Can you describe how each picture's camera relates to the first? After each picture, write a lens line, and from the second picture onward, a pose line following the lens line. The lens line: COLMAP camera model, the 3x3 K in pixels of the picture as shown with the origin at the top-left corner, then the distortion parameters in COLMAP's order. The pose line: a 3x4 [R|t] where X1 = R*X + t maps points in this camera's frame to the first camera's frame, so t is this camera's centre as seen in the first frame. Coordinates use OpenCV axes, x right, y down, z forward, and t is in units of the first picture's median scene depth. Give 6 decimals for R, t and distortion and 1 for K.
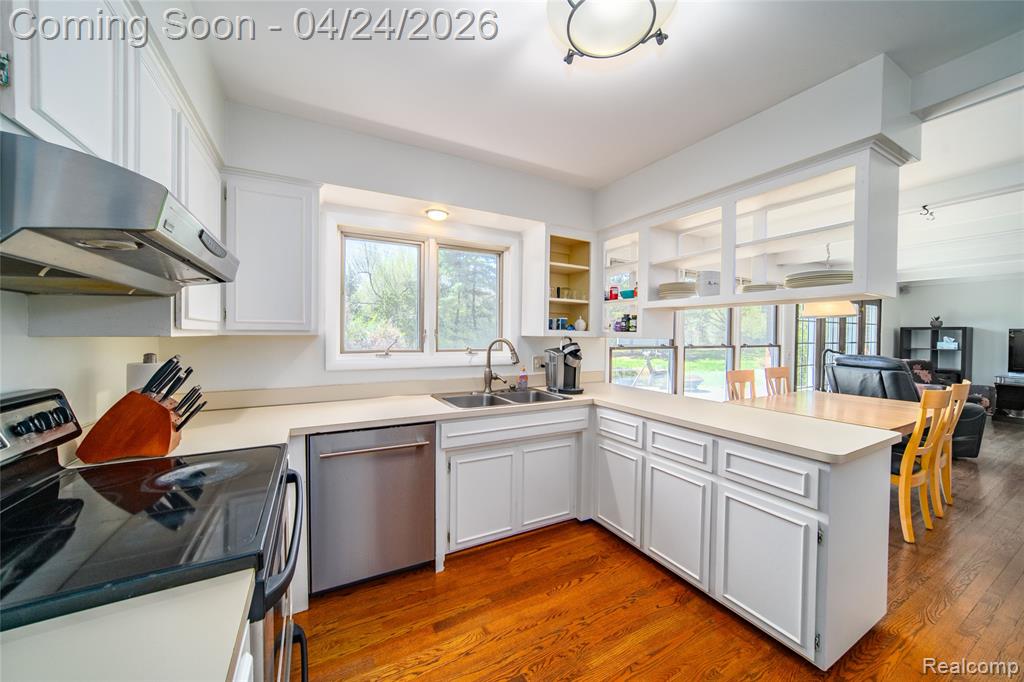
lens RADIAL K [[357.3, 0, 509.9], [0, 357.3, 336.2], [0, 0, 1]] dist [-0.001338, 0.000061]
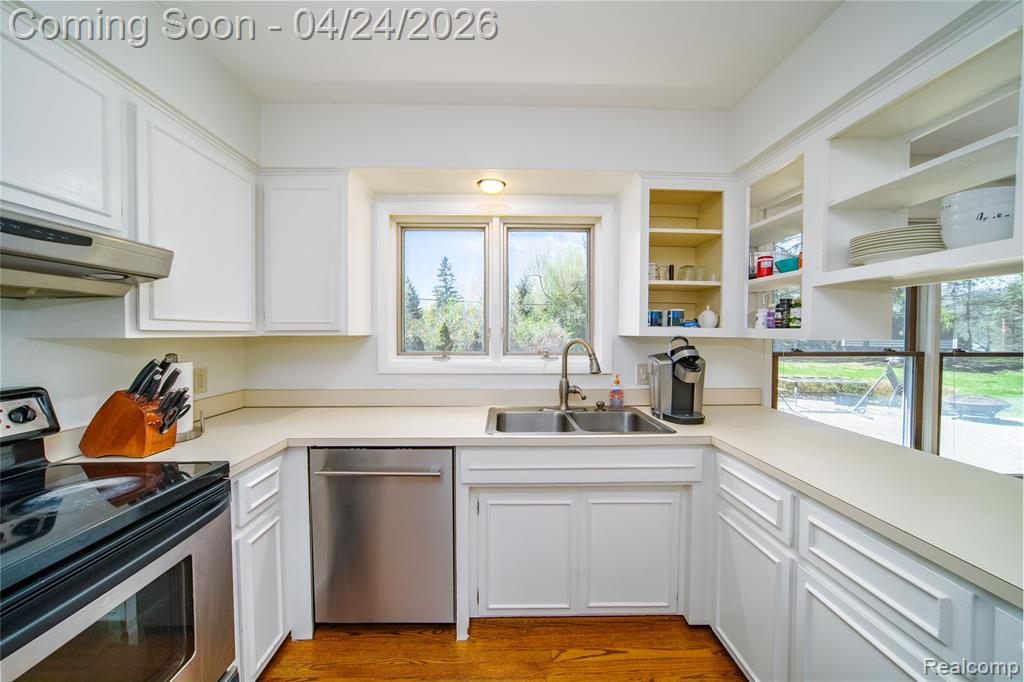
lens RADIAL K [[358.3, 0, 512.7], [0, 358.3, 336.9], [0, 0, 1]] dist [-0.017111, 0.007567]
pose [[0.896403, -0.000521, -0.443240, 0.180454], [0.002286, 0.999991, 0.003448, -0.000878], [0.443234, -0.004104, 0.896396, 0.264383]]
